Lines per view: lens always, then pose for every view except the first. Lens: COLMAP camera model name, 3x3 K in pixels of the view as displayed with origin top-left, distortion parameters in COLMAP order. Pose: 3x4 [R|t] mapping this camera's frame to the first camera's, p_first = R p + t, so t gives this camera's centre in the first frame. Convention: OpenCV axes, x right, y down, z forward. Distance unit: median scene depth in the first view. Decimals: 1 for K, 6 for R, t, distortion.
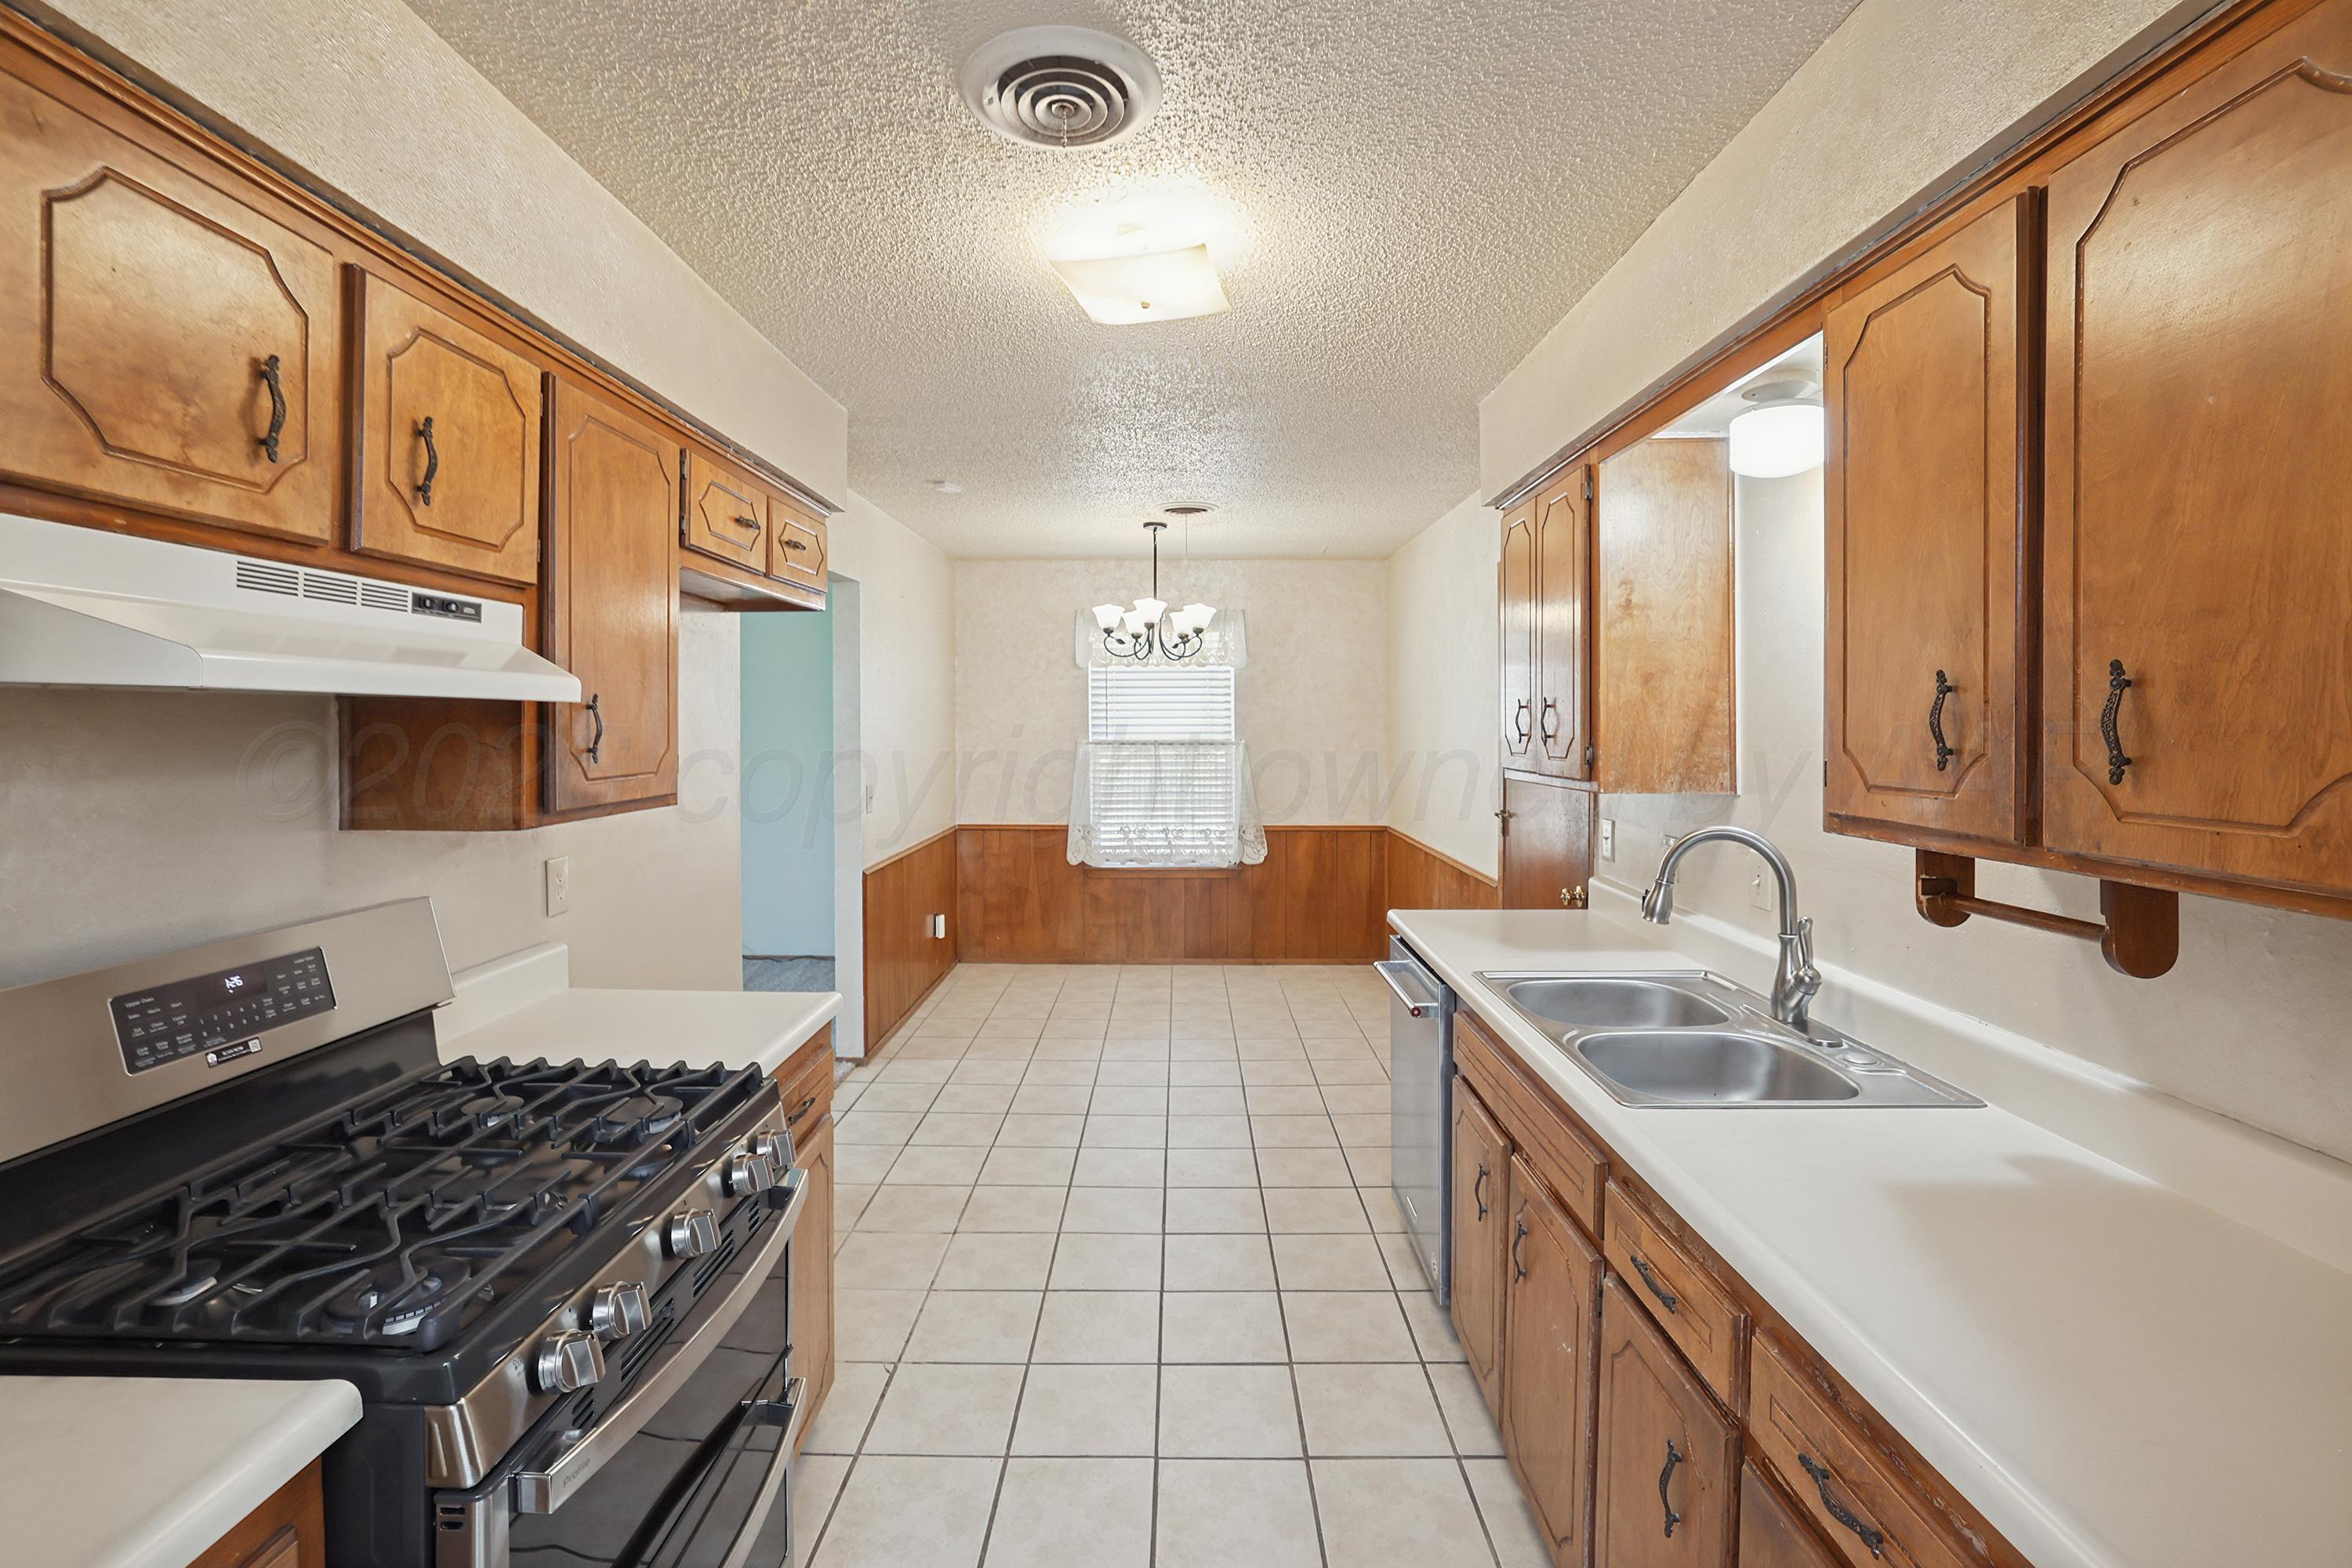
lens RADIAL K [[1053.6, 0, 1177.5], [0, 1053.6, 777.4], [0, 0, 1]] dist [-0.021877, 0.006229]
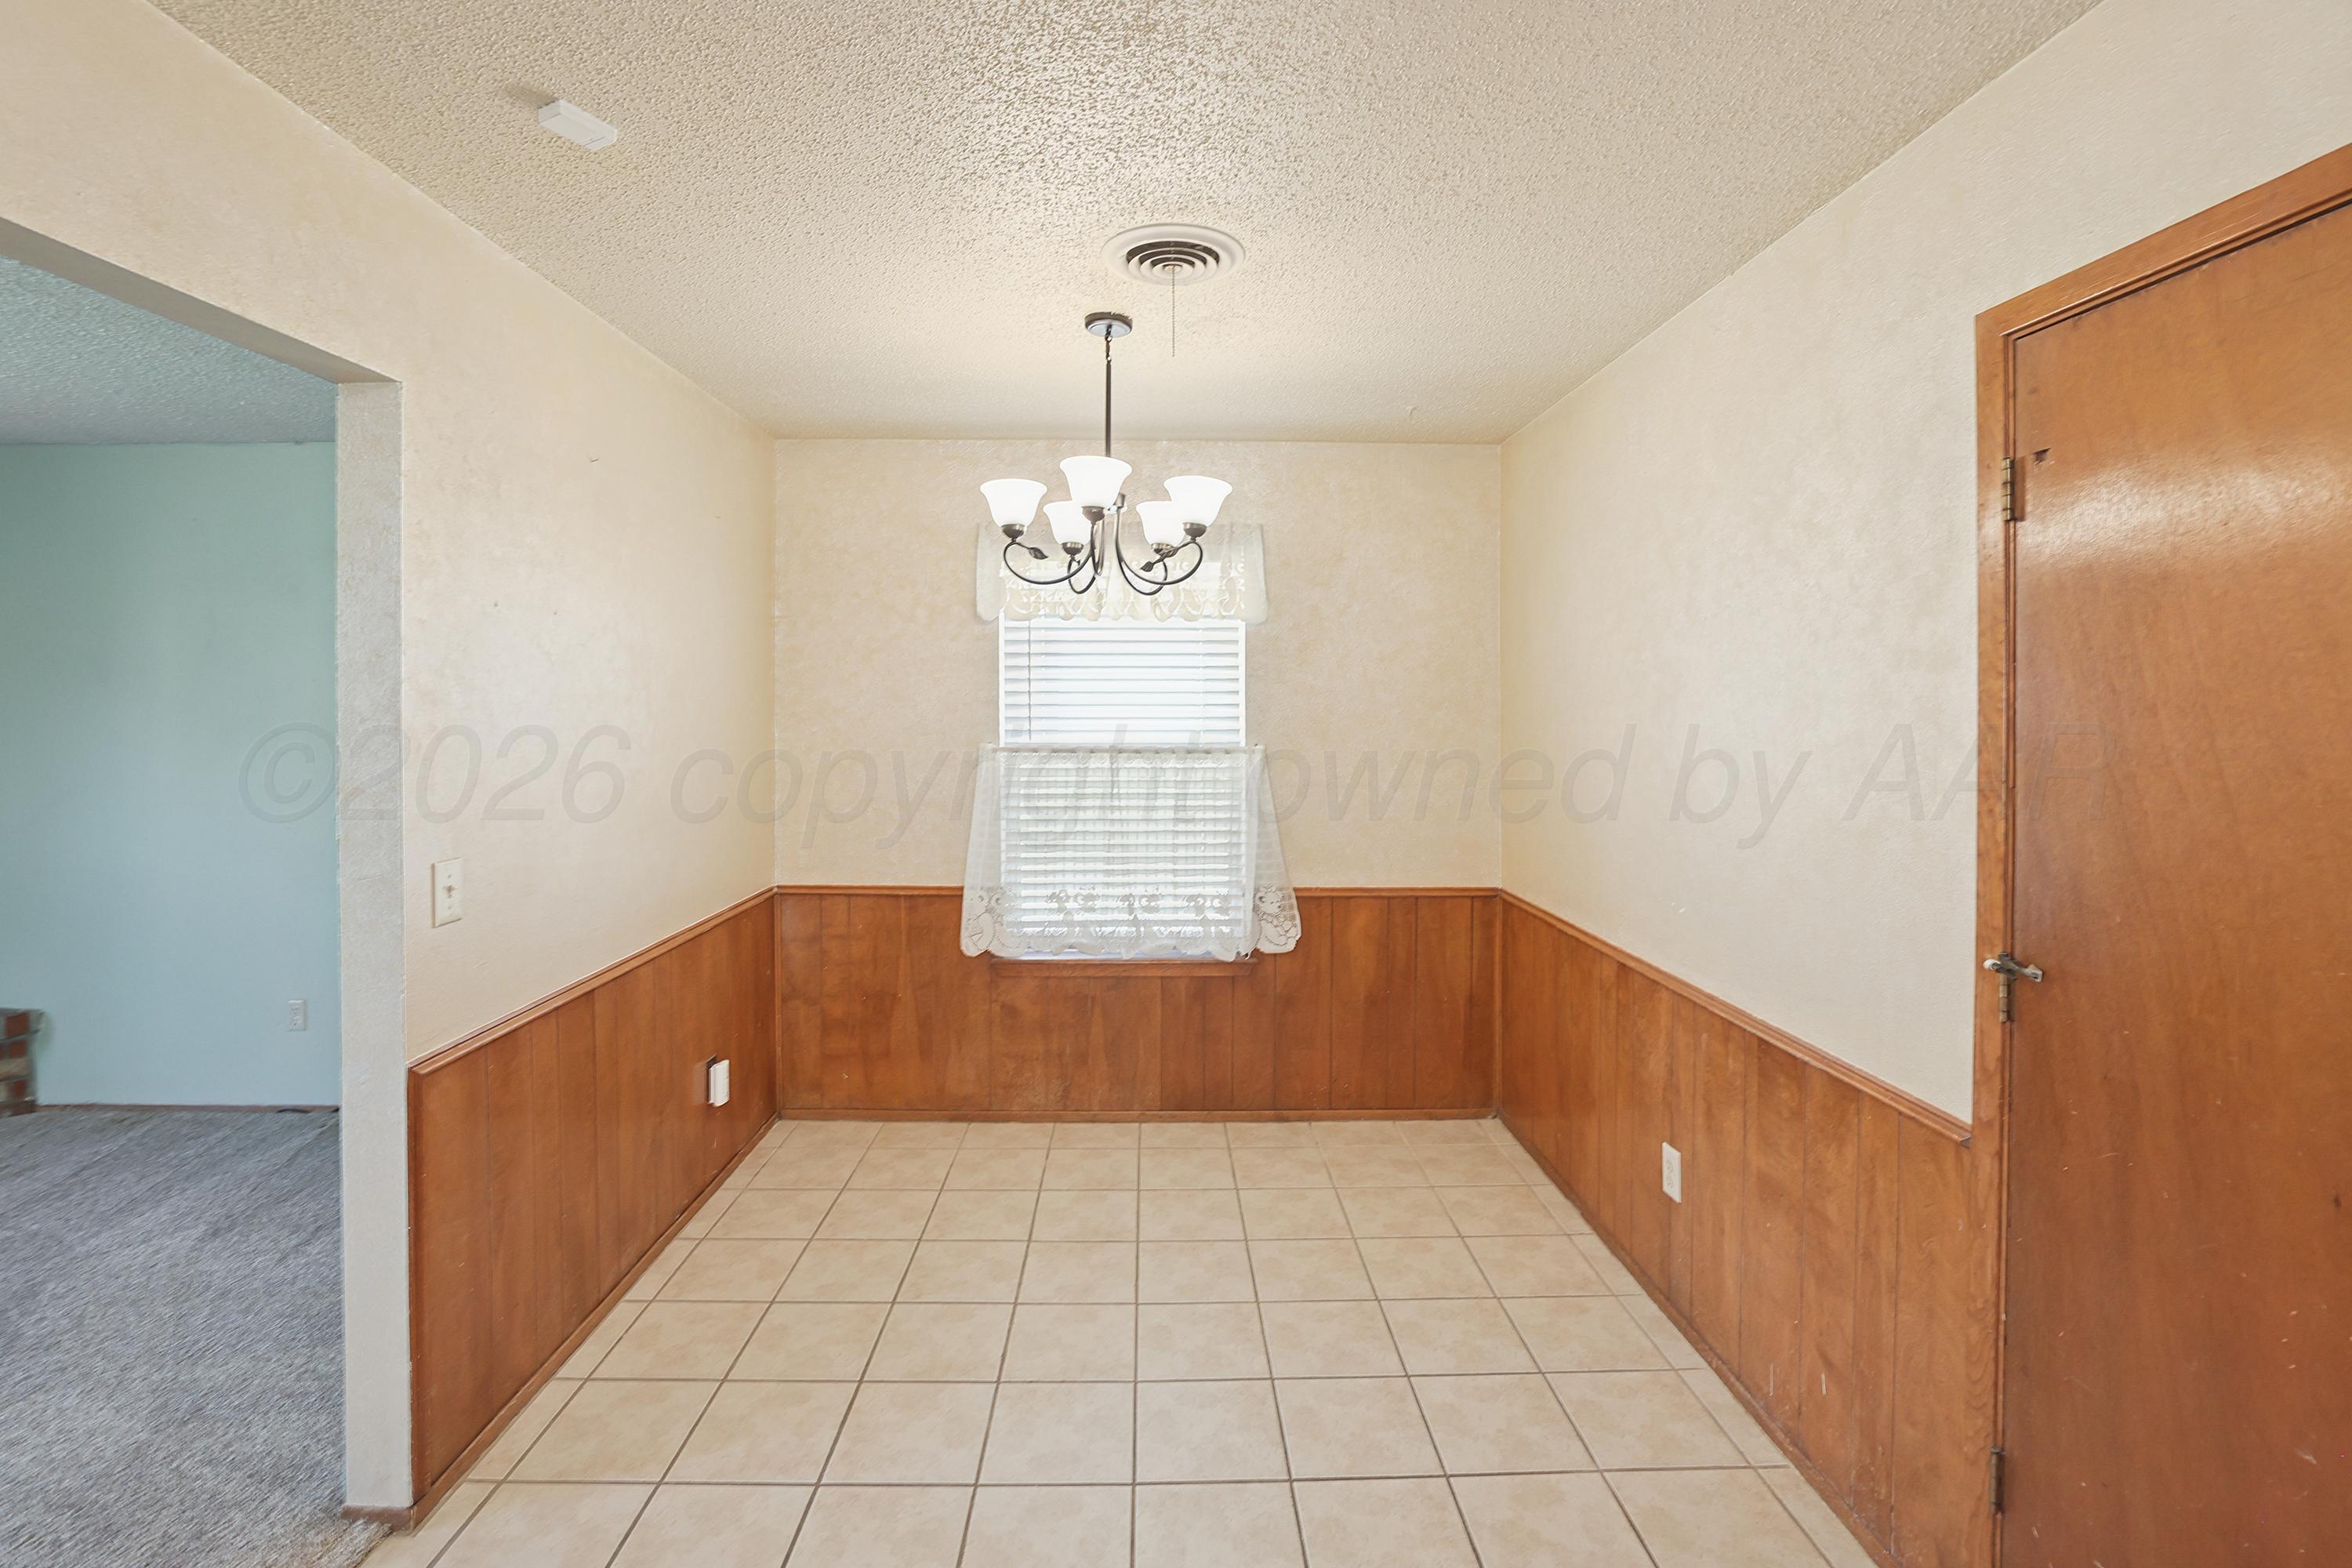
lens RADIAL K [[1053.6, 0, 1174.2], [0, 1053.6, 759.3], [0, 0, 1]] dist [-0.021877, 0.006229]
pose [[0.999618, 0.002857, 0.027501, -0.002478], [-0.002730, 0.999985, -0.004672, -0.024023], [-0.027514, 0.004595, 0.999611, 0.408512]]
